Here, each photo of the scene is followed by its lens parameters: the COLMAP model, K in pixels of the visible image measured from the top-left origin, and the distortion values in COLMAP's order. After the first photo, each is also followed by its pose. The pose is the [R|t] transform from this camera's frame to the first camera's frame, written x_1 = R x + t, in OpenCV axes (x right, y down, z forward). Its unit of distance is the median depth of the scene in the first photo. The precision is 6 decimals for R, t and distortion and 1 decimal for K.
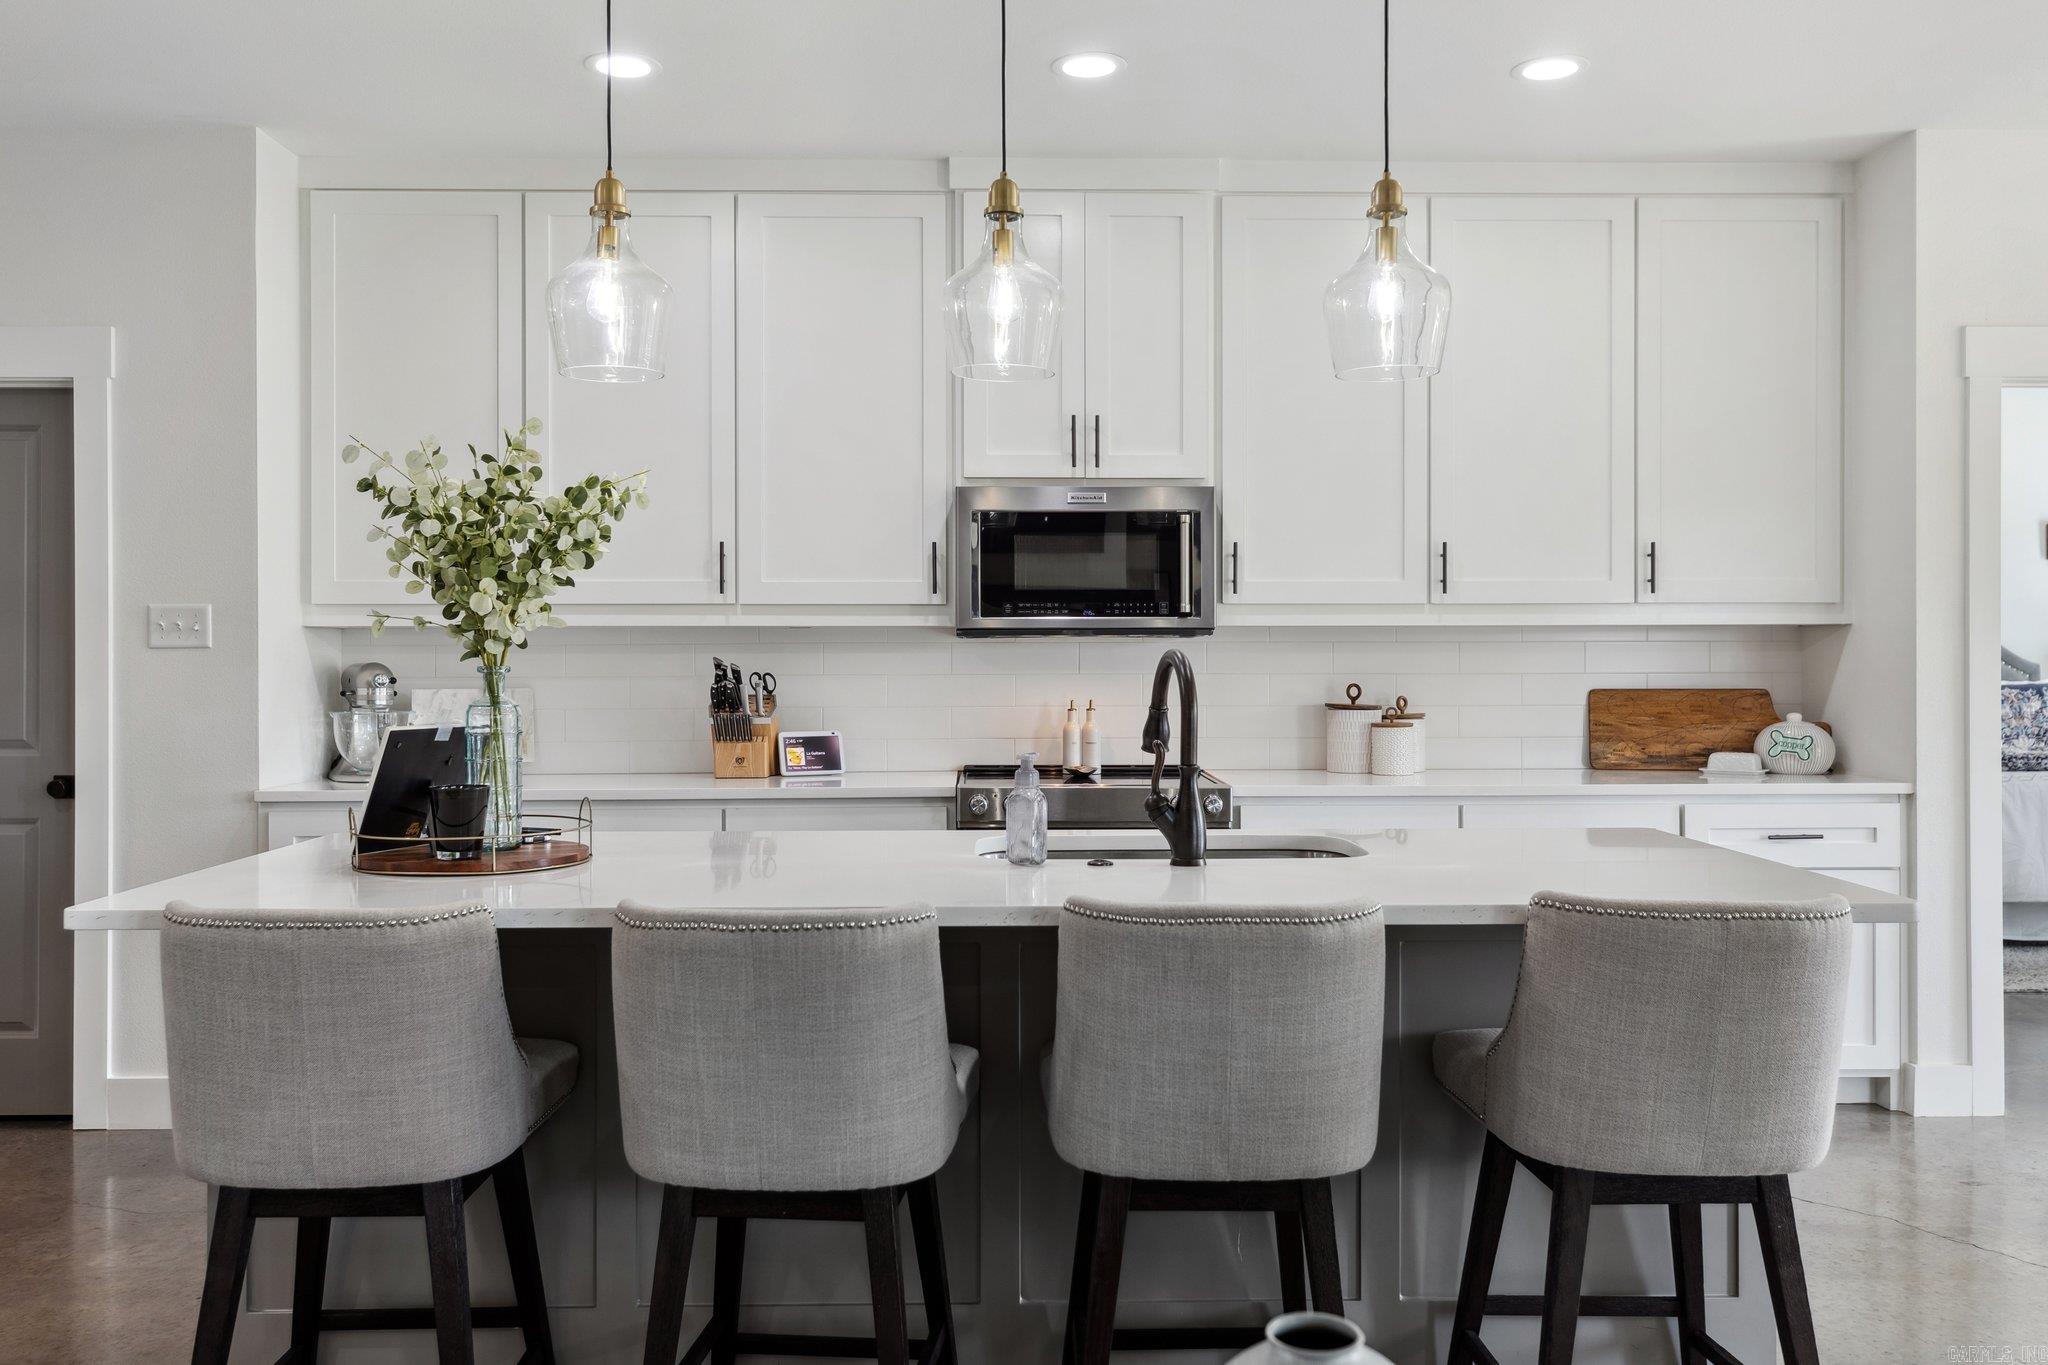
lens RADIAL K [[1661.0, 0, 1028.6], [0, 1661.0, 656.4], [0, 0, 1]] dist [-0.004809, 0.013236]
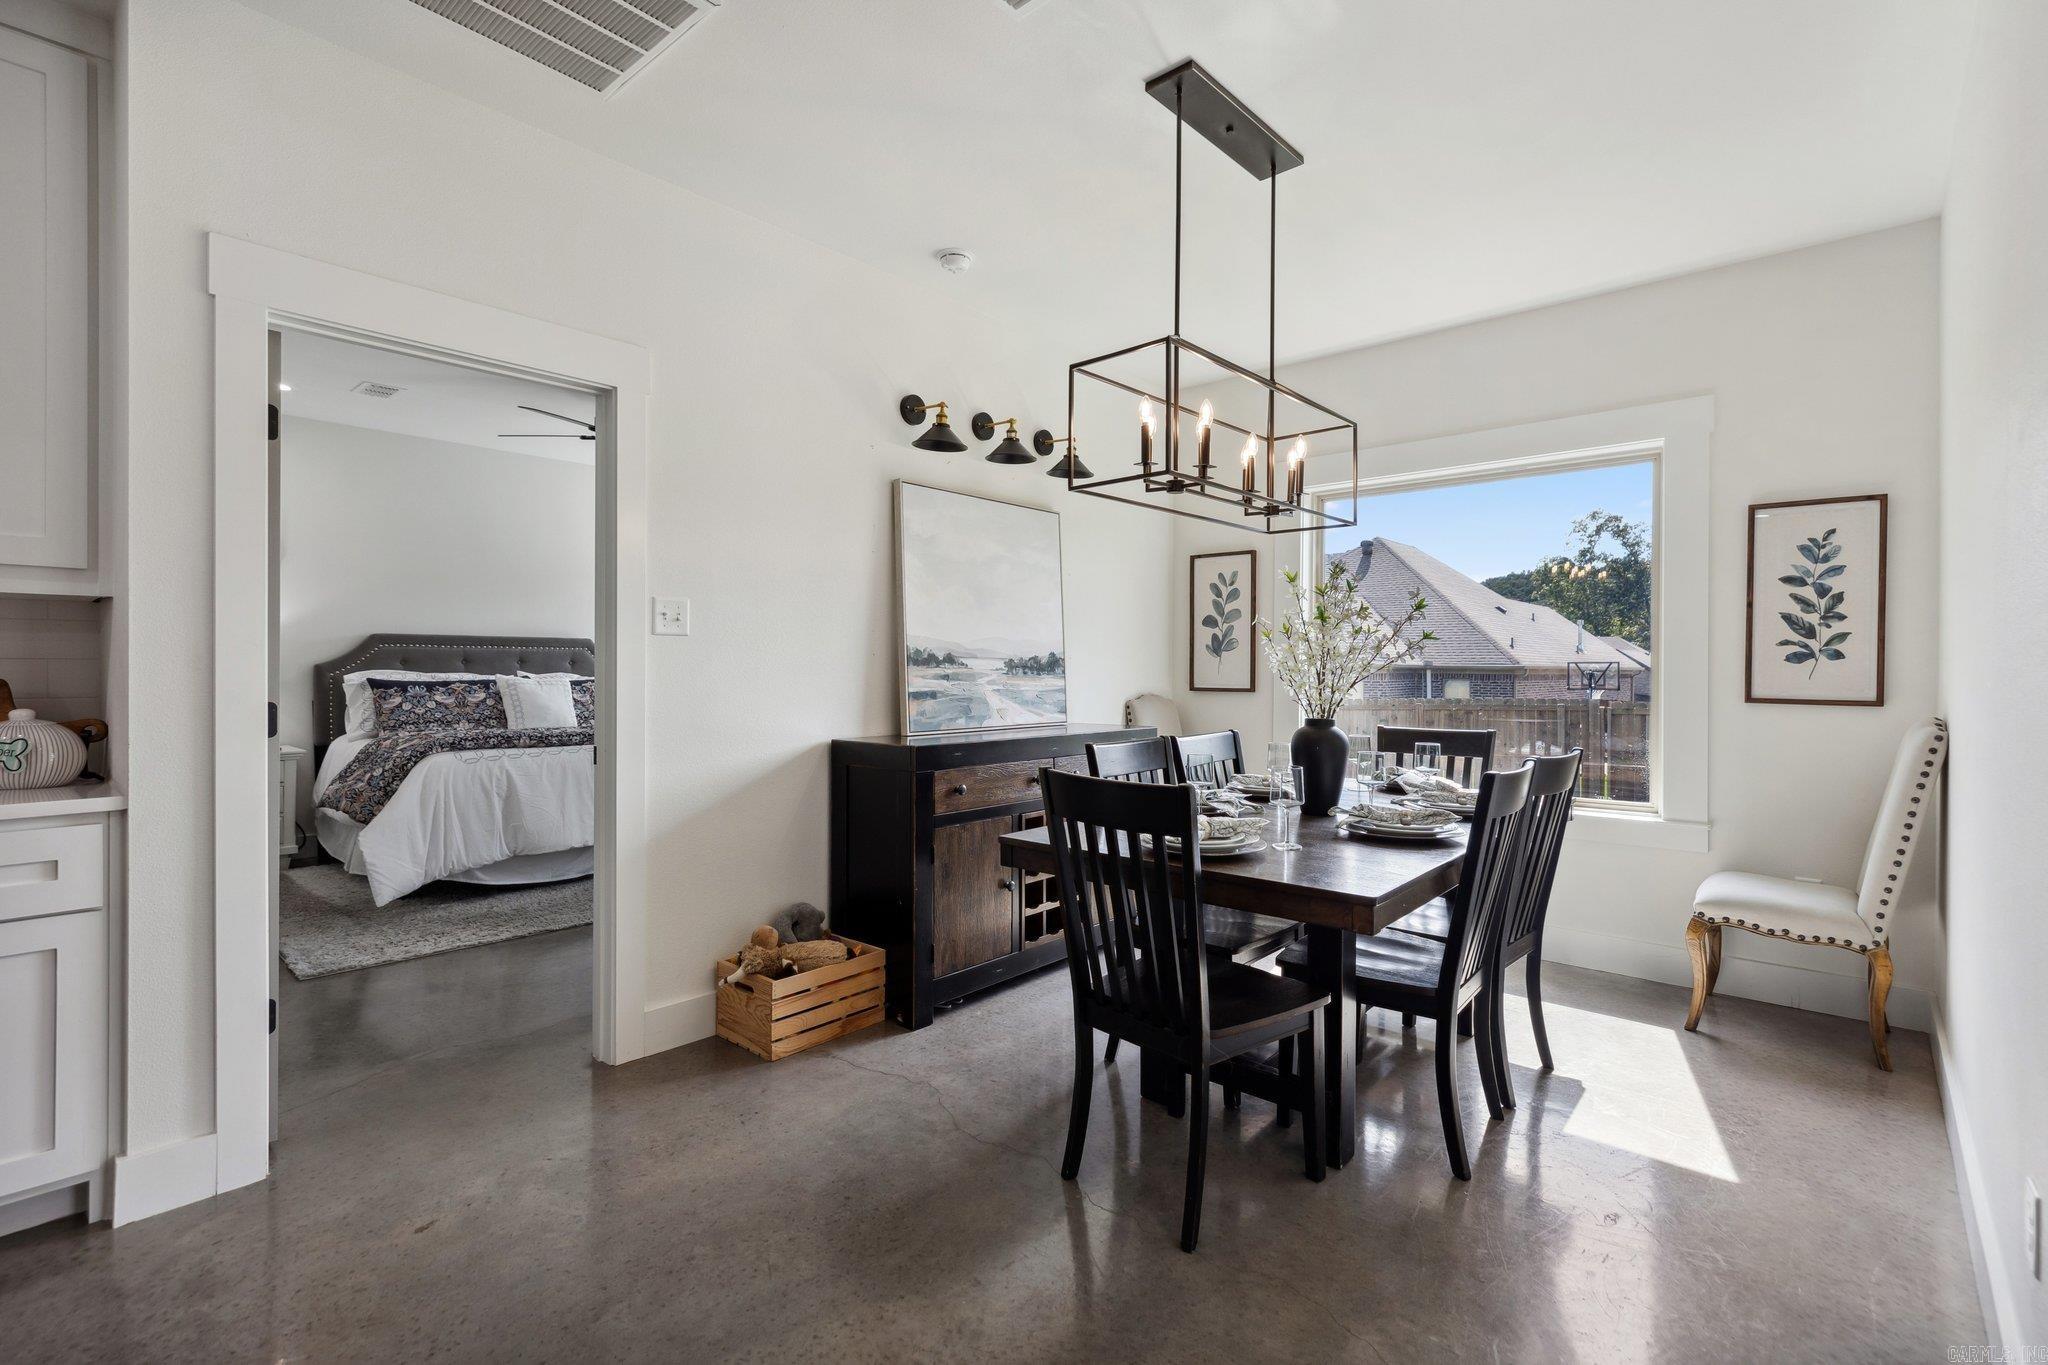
lens RADIAL K [[929.6, 0, 1031.9], [0, 929.6, 672.0], [0, 0, 1]] dist [0.004987, -0.000841]
pose [[0.682386, 0.001532, 0.730991, 0.493680], [-0.003547, 0.999993, 0.001216, 0.015478], [-0.730984, -0.003423, 0.682386, 0.381936]]
